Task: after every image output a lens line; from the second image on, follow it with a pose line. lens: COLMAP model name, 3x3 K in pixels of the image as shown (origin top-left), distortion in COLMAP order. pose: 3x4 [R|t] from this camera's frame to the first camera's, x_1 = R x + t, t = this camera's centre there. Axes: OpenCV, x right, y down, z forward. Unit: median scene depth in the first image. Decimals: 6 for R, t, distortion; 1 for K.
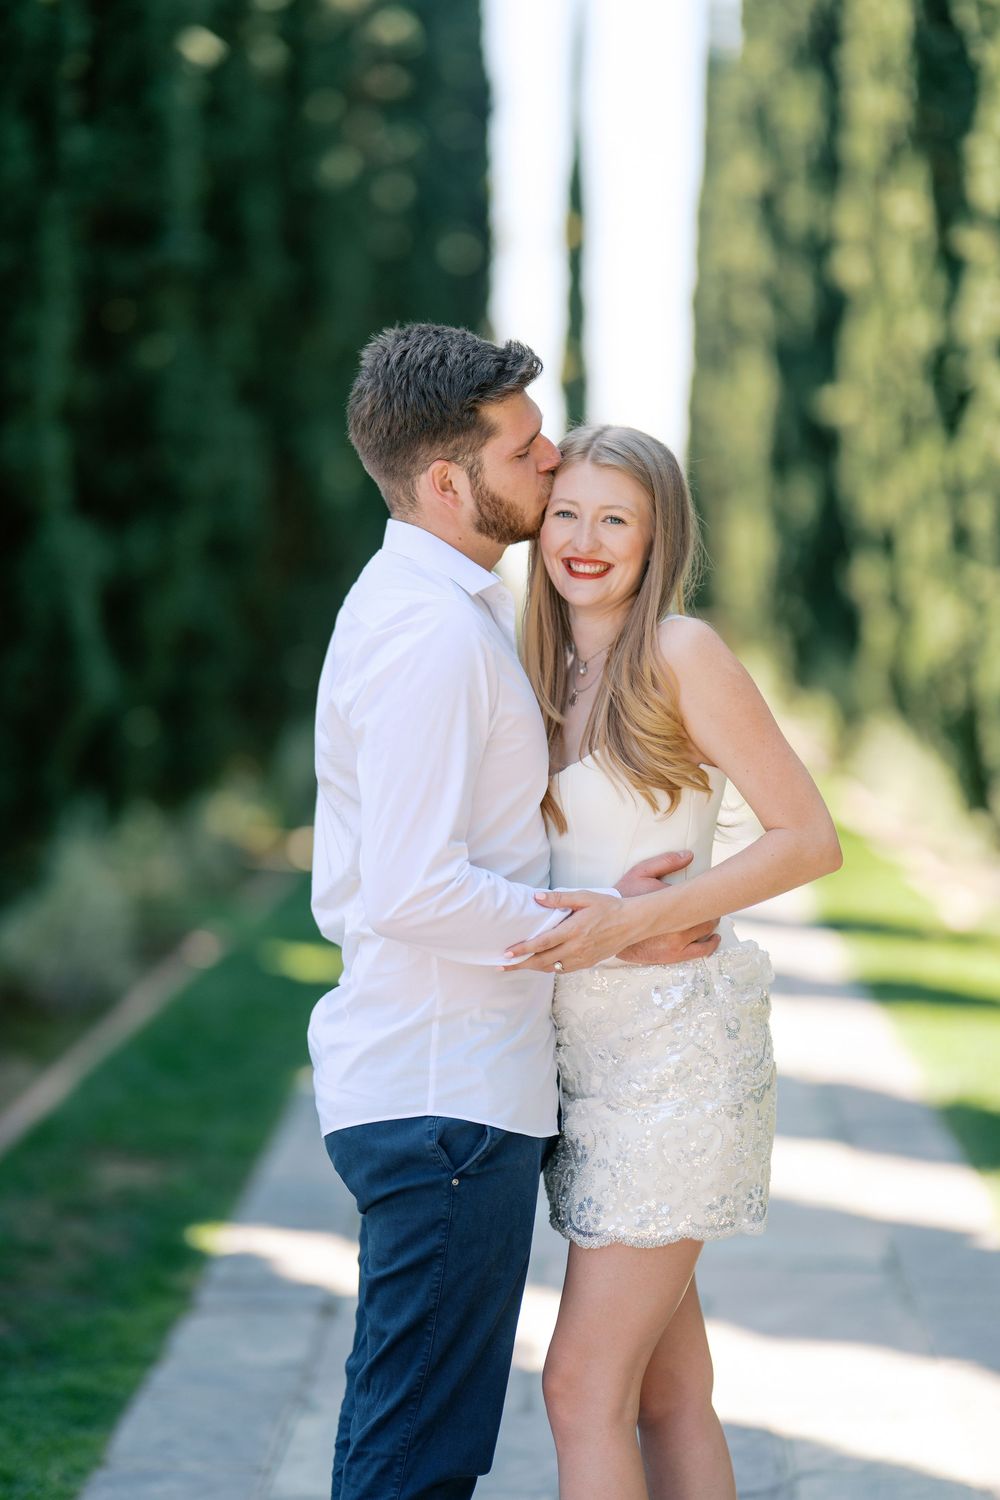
lens RADIAL K [[3776.0, 0, 501.0], [0, 3776.0, 752.2], [0, 0, 1]] dist [0.007811, 0.000000]
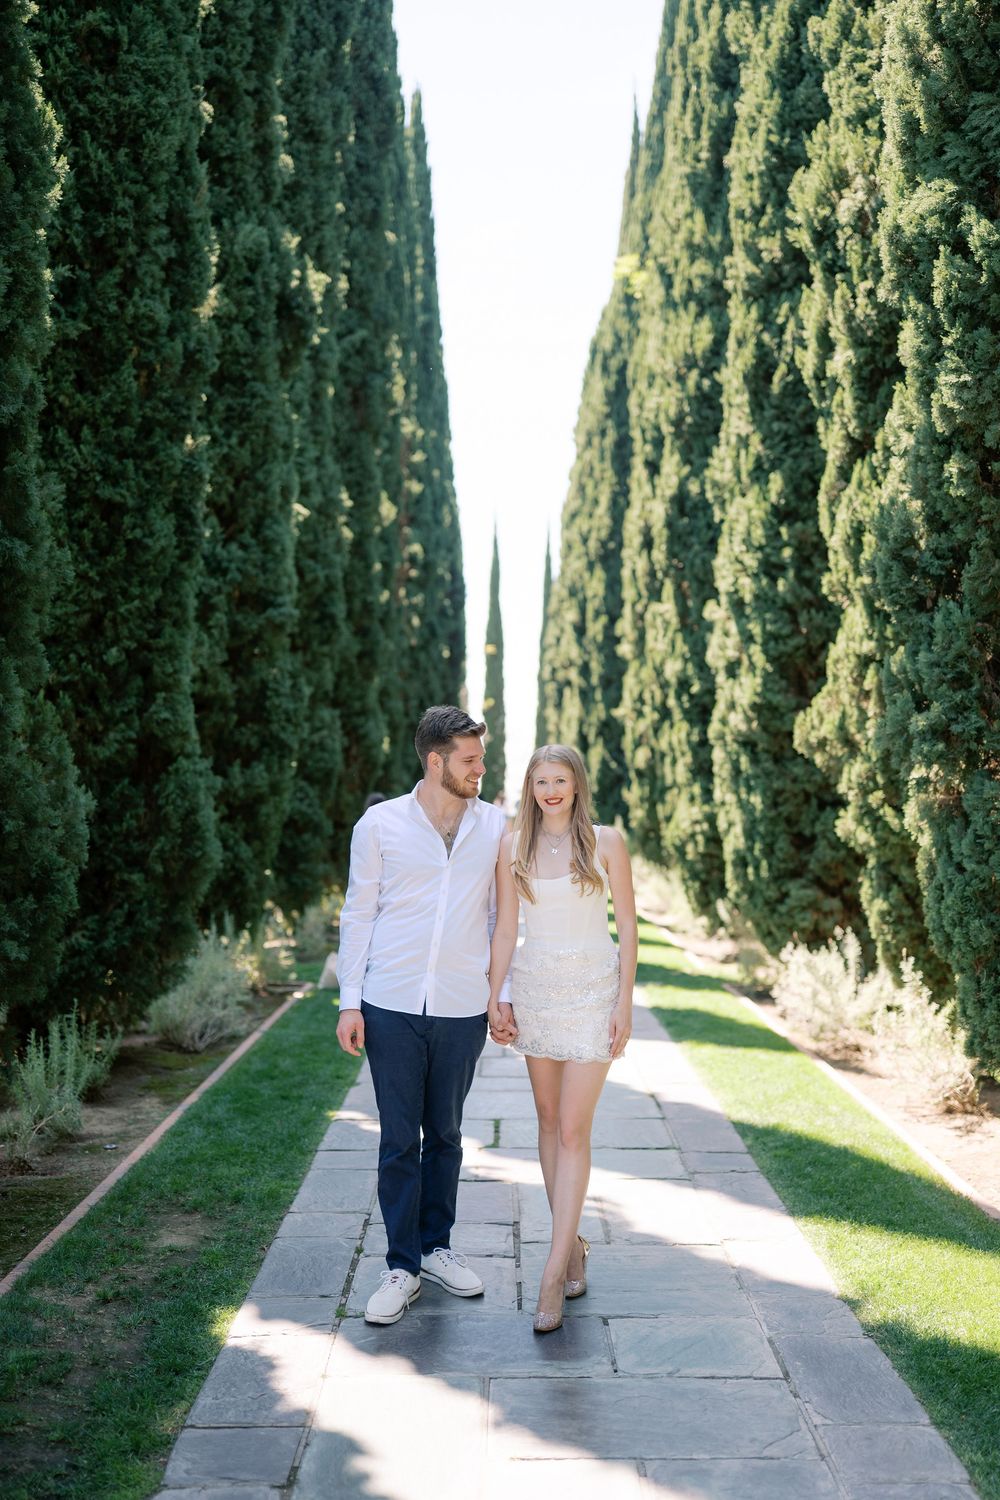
lens RADIAL K [[1516.6, 0, 506.4], [0, 1516.6, 754.8], [0, 0, 1]] dist [0.009405, 0.000000]
pose [[0.999606, -0.002123, 0.027996, 0.001544], [0.004142, 0.997377, -0.072268, -0.011232], [-0.027769, 0.072356, 0.996992, 0.271481]]
